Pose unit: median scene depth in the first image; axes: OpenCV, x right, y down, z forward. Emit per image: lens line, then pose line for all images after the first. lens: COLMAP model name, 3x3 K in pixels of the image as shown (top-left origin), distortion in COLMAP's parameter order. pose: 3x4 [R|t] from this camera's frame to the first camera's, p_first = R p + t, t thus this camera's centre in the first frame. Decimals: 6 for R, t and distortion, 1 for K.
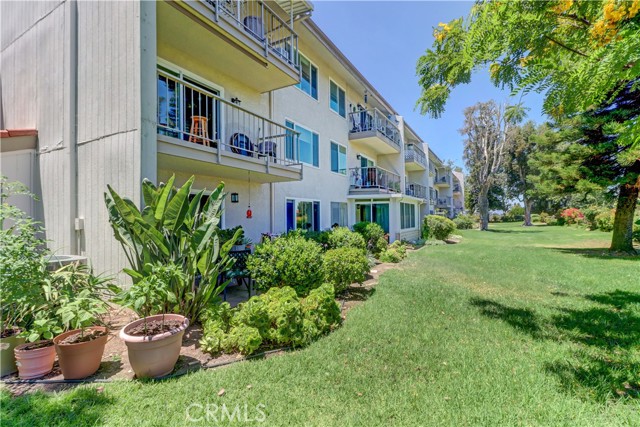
lens RADIAL K [[296.4, 0, 325.6], [0, 296.4, 207.5], [0, 0, 1]] dist [0.017607, -0.011277]
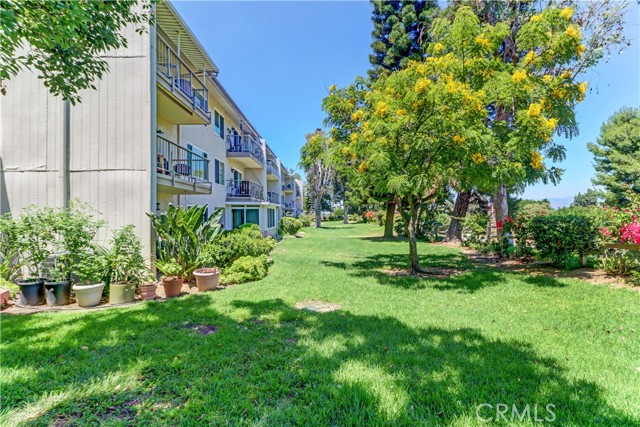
lens RADIAL K [[296.4, 0, 319.2], [0, 296.4, 214.0], [0, 0, 1]] dist [0.017607, -0.011277]
pose [[0.875484, 0.000986, 0.483246, -0.176868], [-0.012769, 0.999696, 0.021093, -0.020714], [-0.483079, -0.024638, 0.875230, -0.272058]]
